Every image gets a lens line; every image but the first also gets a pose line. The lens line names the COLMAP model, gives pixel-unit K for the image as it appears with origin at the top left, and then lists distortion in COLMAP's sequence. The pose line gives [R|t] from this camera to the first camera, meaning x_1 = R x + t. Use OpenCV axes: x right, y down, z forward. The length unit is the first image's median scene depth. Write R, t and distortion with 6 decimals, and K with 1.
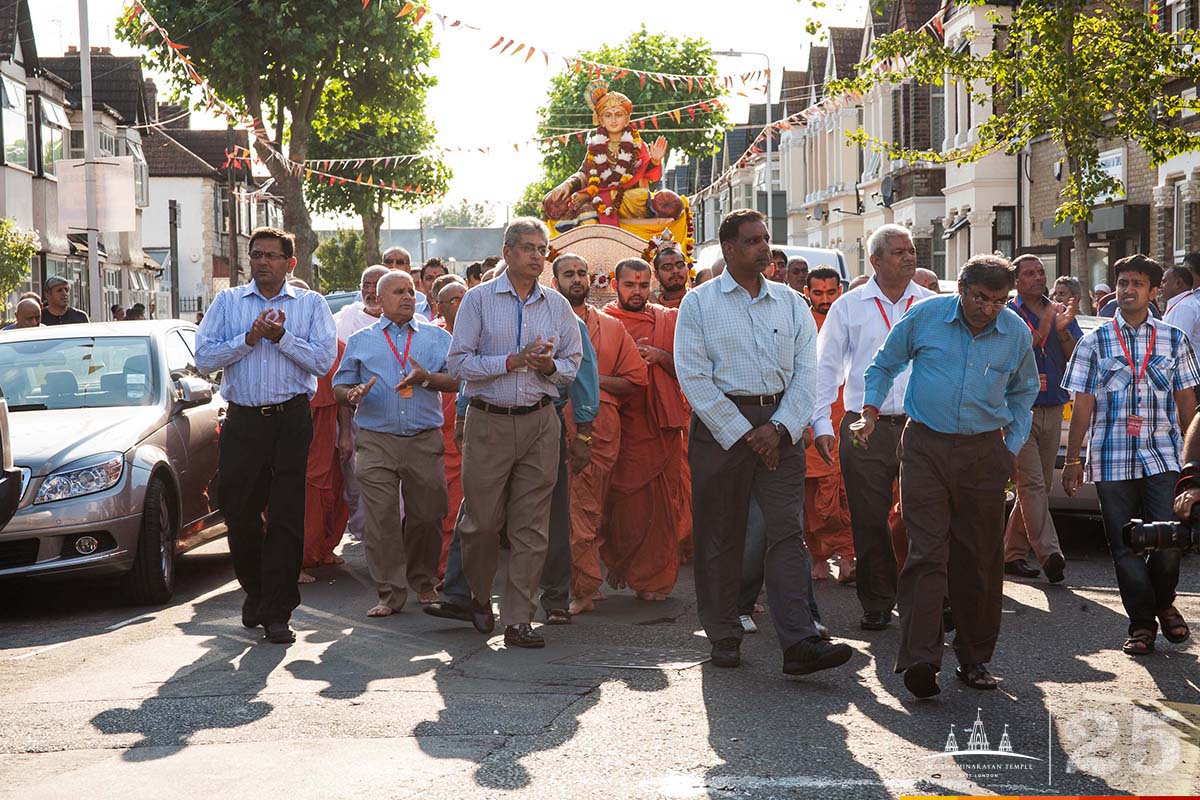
lens RADIAL K [[4708.2, 0, 600.0], [0, 4708.2, 400.0], [0, 0, 1]] dist [3.032378, 1.075355]
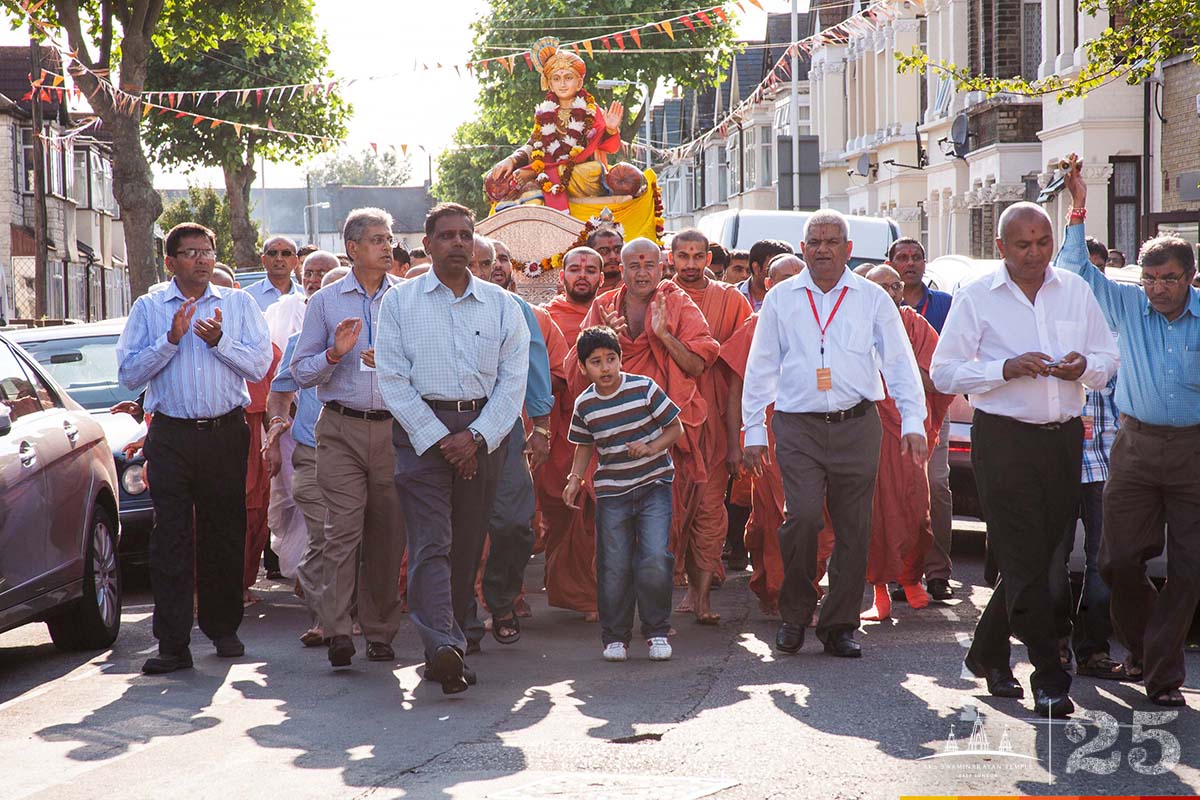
lens RADIAL K [[3974.7, 0, 600.0], [0, 3974.7, 400.0], [0, 0, 1]] dist [1.582970, -0.283666]
pose [[0.999857, -0.001189, 0.016841, -0.004035], [0.001087, 0.999981, 0.006103, -0.007844], [-0.016848, -0.006084, 0.999840, 0.394350]]
